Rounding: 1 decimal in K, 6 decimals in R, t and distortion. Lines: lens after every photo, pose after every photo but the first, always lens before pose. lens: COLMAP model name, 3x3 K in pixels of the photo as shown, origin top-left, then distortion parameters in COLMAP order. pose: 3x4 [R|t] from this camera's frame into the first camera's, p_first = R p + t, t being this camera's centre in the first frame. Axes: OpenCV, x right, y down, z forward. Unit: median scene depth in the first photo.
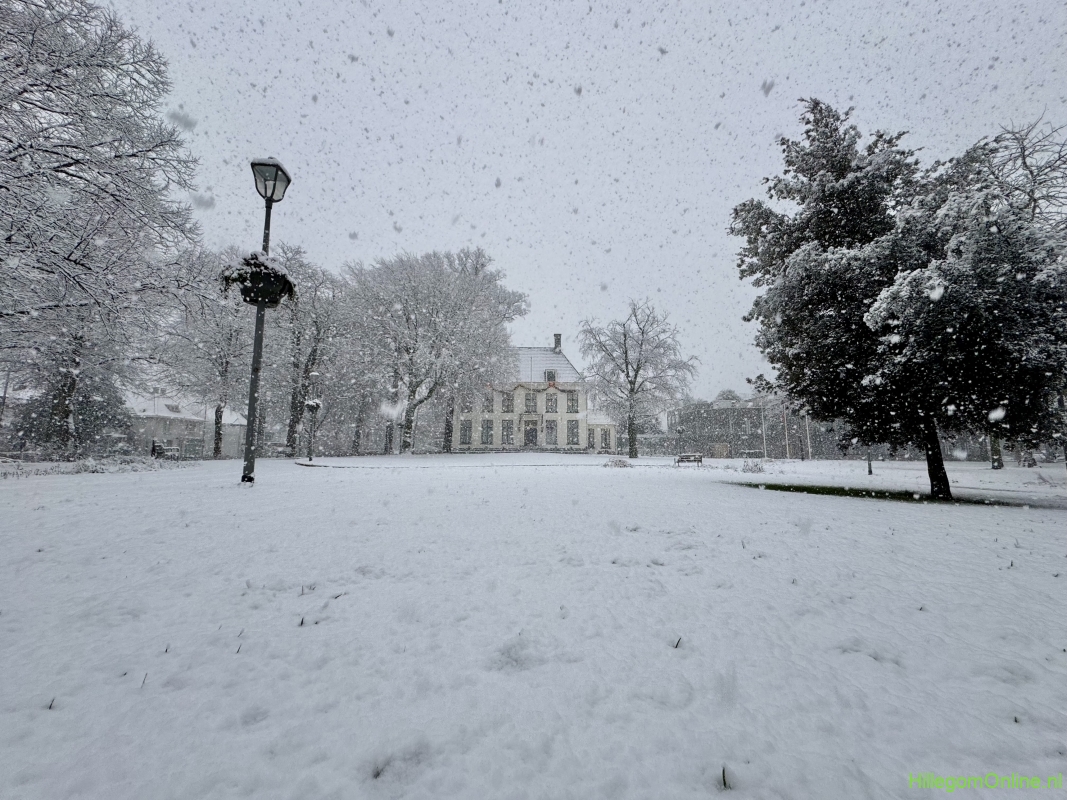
lens RADIAL K [[426.1, 0, 531.8], [0, 426.1, 402.9], [0, 0, 1]] dist [-0.000743, 0.000034]
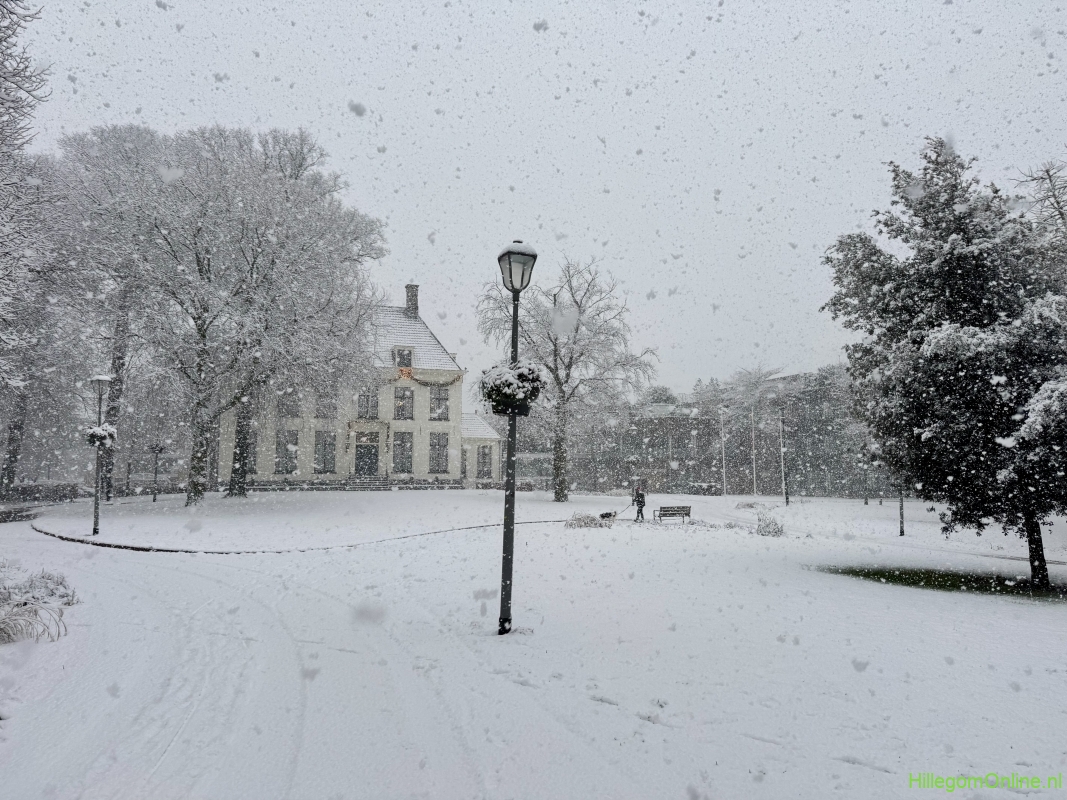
lens RADIAL K [[751.1, 0, 534.4], [0, 751.1, 399.3], [0, 0, 1]] dist [0.029150, -0.001697]
pose [[0.945000, 0.029356, 0.325751, -0.142208], [-0.038213, 0.999053, 0.020824, -0.039103], [-0.324831, -0.032127, 0.945226, -0.052951]]
